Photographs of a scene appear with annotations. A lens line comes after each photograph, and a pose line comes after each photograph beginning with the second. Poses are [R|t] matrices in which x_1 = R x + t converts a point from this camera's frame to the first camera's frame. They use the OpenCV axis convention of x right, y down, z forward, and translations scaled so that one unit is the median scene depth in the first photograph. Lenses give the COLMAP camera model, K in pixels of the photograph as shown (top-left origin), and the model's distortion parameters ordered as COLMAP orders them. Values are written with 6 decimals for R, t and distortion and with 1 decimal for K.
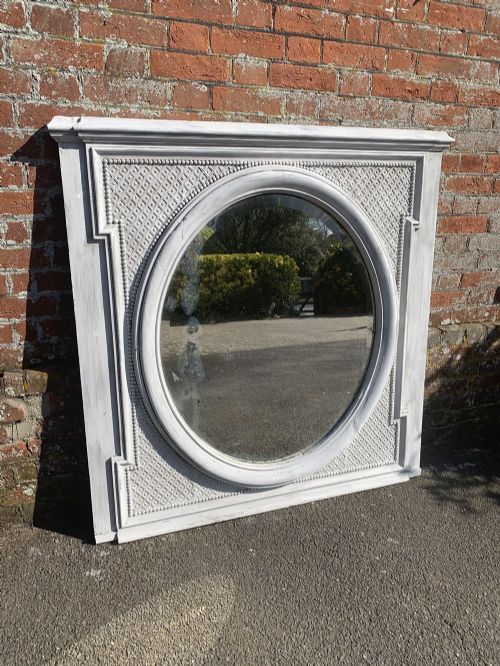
lens RADIAL K [[503.5, 0, 253.3], [0, 503.5, 330.2], [0, 0, 1]] dist [0.012075, -0.012612]
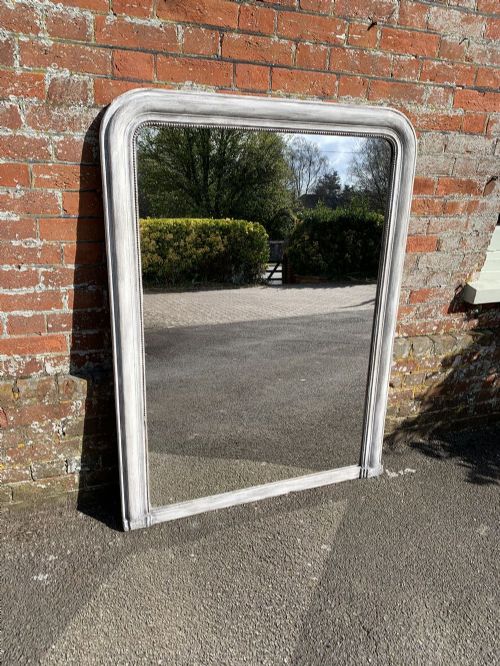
lens RADIAL K [[503.5, 0, 251.2], [0, 503.5, 332.9], [0, 0, 1]] dist [0.012075, -0.012612]
pose [[0.999379, 0.026465, 0.023244, 0.085863], [-0.028098, 0.996938, 0.072978, -0.119728], [-0.021242, -0.073586, 0.997063, -0.033949]]
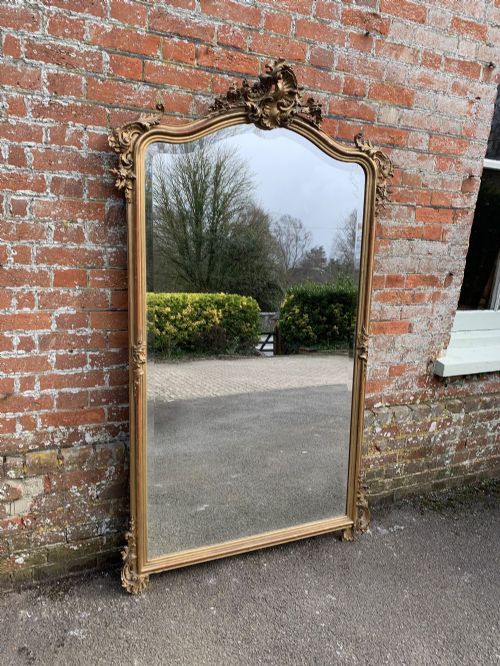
lens RADIAL K [[503.5, 0, 253.4], [0, 503.5, 333.2], [0, 0, 1]] dist [0.012075, -0.012612]
pose [[0.996869, 0.018750, 0.076820, -0.011373], [-0.012520, 0.996653, -0.080781, -0.115421], [-0.078077, 0.079566, 0.993767, -0.240517]]
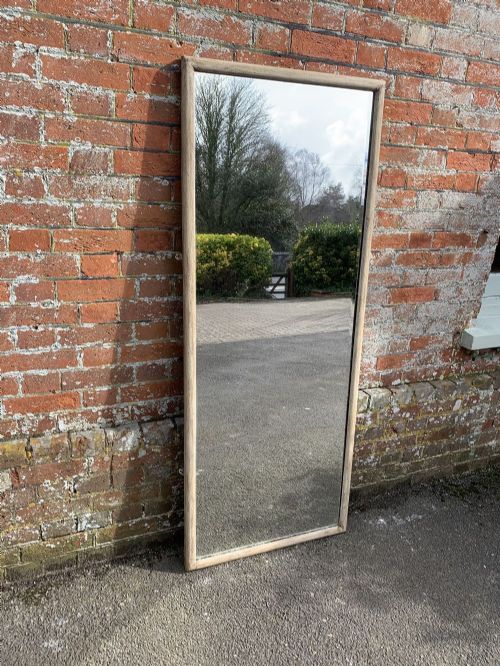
lens RADIAL K [[503.5, 0, 250.7], [0, 503.5, 329.1], [0, 0, 1]] dist [0.012075, -0.012612]
pose [[0.998633, 0.013895, 0.050394, 0.028745], [-0.013846, 0.999903, -0.001317, -0.163536], [-0.050407, 0.000618, 0.998729, -0.055430]]
